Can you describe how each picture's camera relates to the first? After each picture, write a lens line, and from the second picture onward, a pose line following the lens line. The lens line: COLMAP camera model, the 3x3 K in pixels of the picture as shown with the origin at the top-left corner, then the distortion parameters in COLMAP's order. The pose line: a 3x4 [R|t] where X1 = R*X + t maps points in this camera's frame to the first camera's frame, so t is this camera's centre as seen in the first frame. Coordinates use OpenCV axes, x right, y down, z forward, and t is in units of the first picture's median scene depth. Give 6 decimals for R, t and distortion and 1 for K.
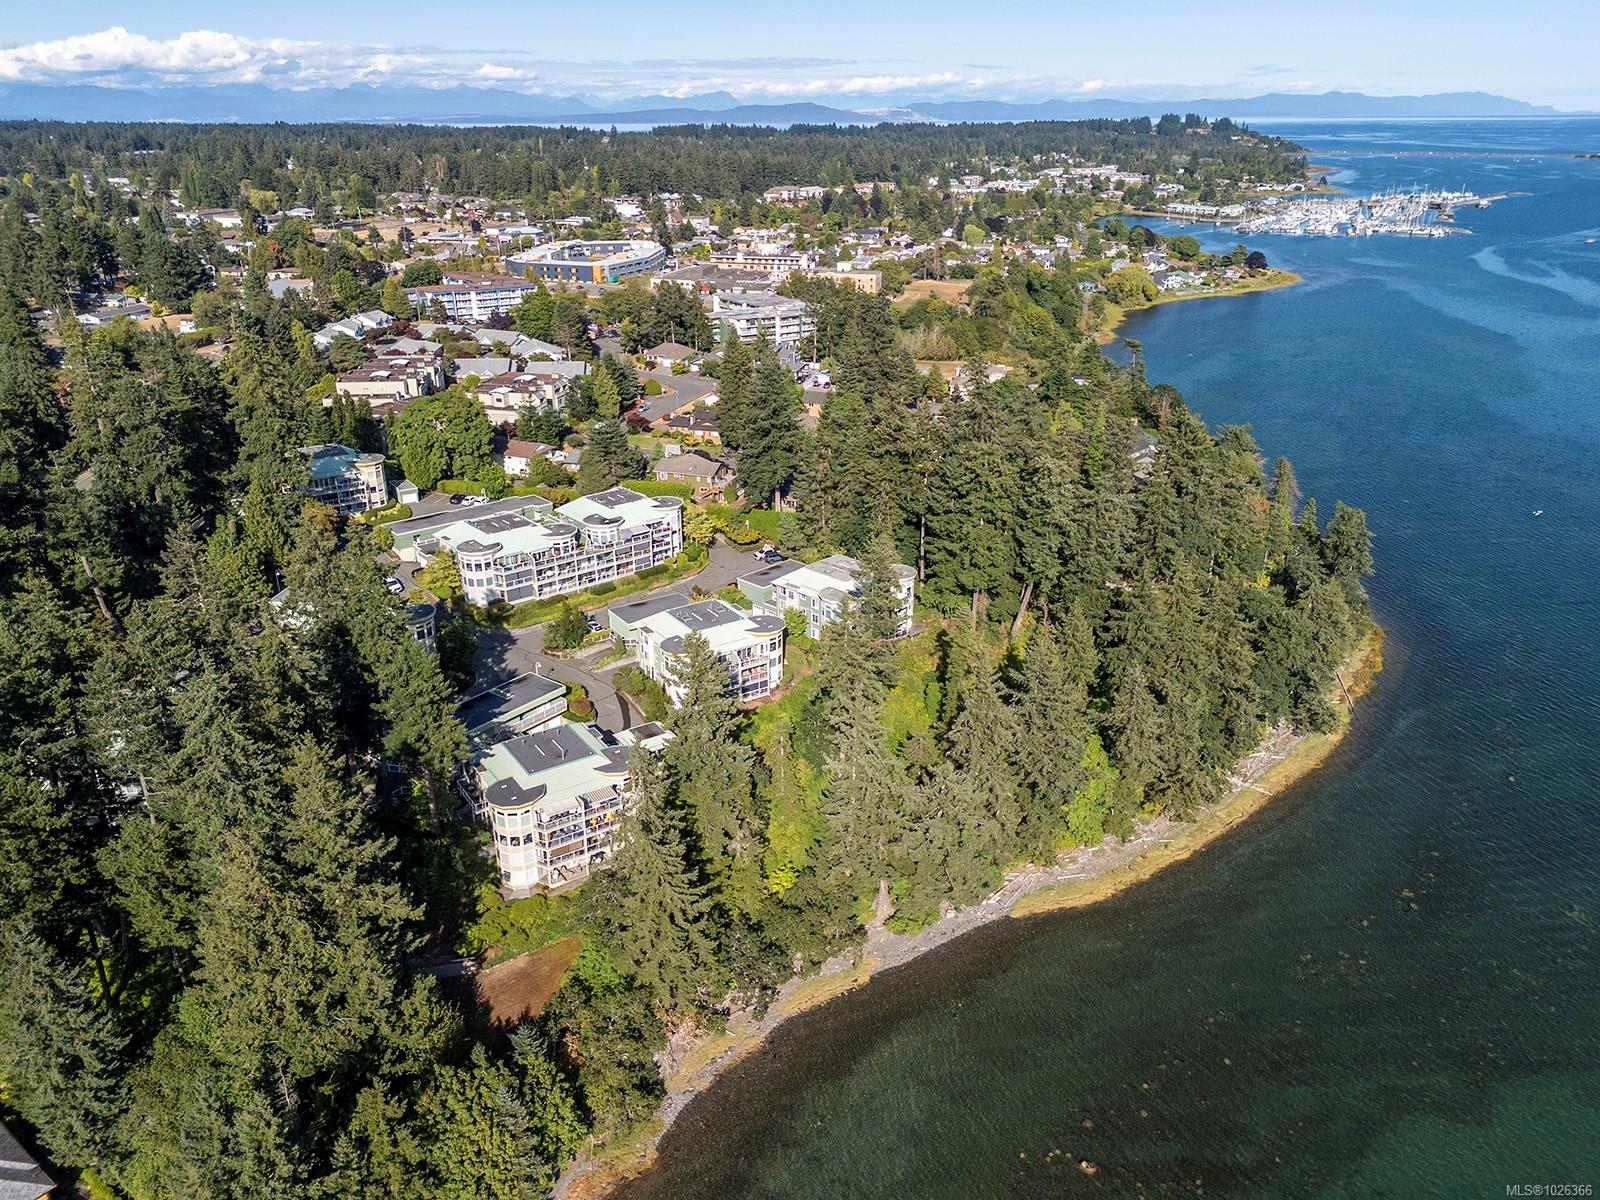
lens RADIAL K [[1180.2, 0, 800.0], [0, 1180.2, 600.0], [0, 0, 1]] dist [0.182724, -0.301907]
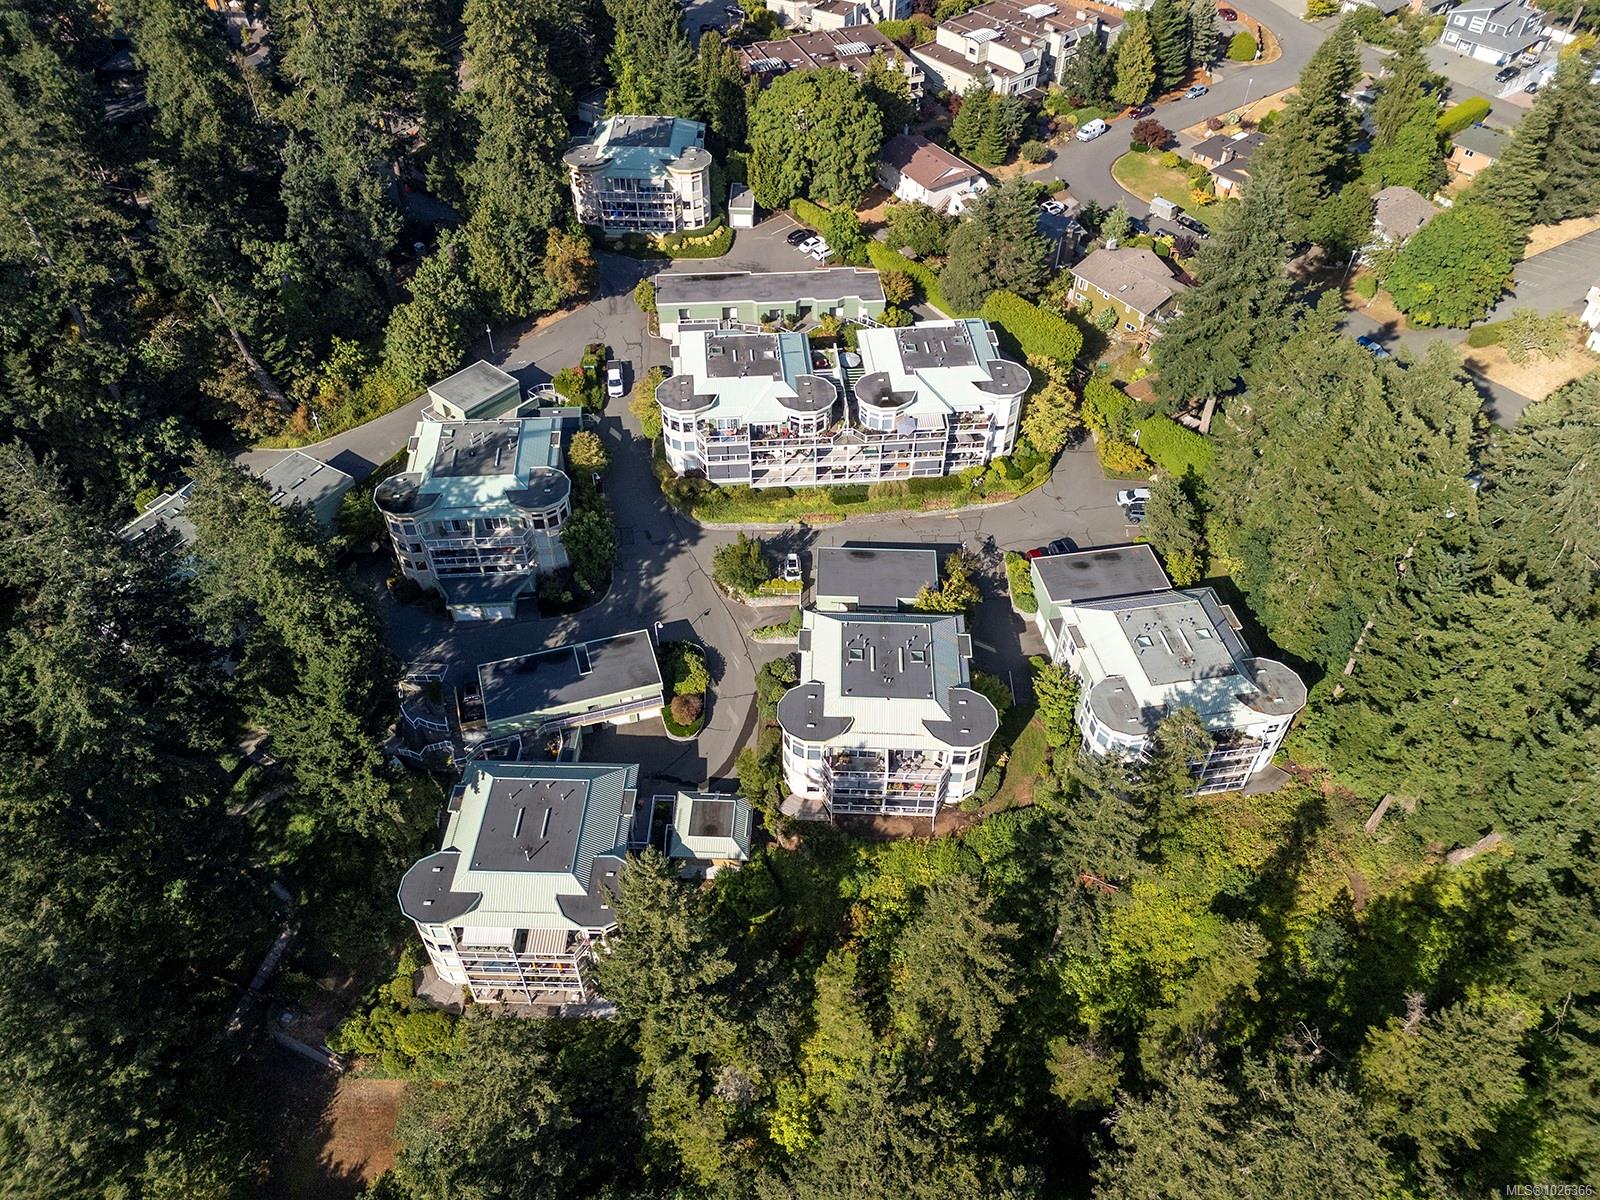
lens RADIAL K [[1176.8, 0, 800.0], [0, 1176.8, 600.0], [0, 0, 1]] dist [0.096165, -0.119325]
pose [[0.818298, 0.422212, -0.390033, 0.103157], [-0.230493, 0.862646, 0.450240, -0.263404], [0.526557, -0.278530, 0.803218, 0.442439]]
